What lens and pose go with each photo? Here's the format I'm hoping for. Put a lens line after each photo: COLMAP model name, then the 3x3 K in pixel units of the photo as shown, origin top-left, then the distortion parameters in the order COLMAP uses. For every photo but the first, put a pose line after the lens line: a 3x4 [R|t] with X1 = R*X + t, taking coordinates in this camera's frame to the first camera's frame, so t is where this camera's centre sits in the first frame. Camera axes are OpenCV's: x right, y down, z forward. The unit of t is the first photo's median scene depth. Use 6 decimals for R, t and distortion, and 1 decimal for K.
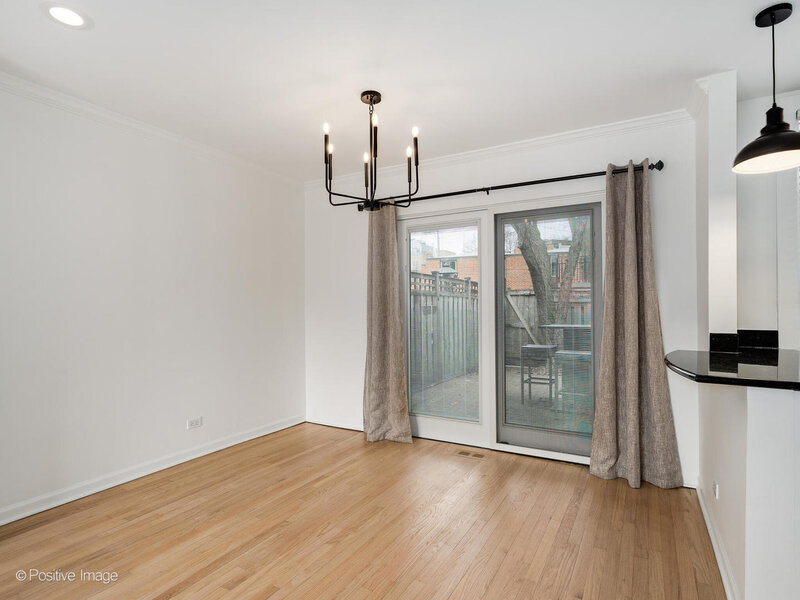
lens RADIAL K [[426.3, 0, 404.6], [0, 426.3, 309.3], [0, 0, 1]] dist [0.002472, 0.000481]
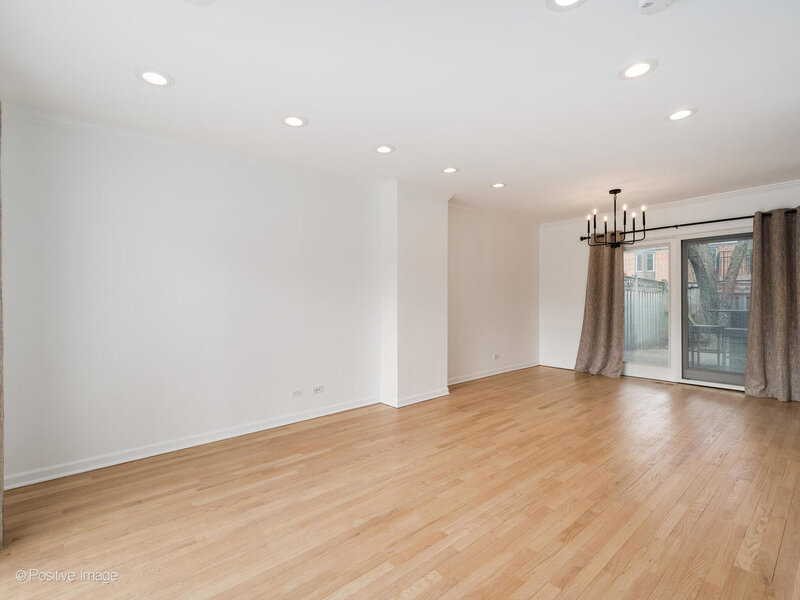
lens RADIAL K [[367.9, 0, 419.4], [0, 367.9, 303.1], [0, 0, 1]] dist [-0.001165, -0.000498]
pose [[0.943520, 0.007222, -0.331238, -0.269958], [-0.004230, 0.999943, 0.009753, 0.010112], [0.331290, -0.007801, 0.943497, -0.675692]]
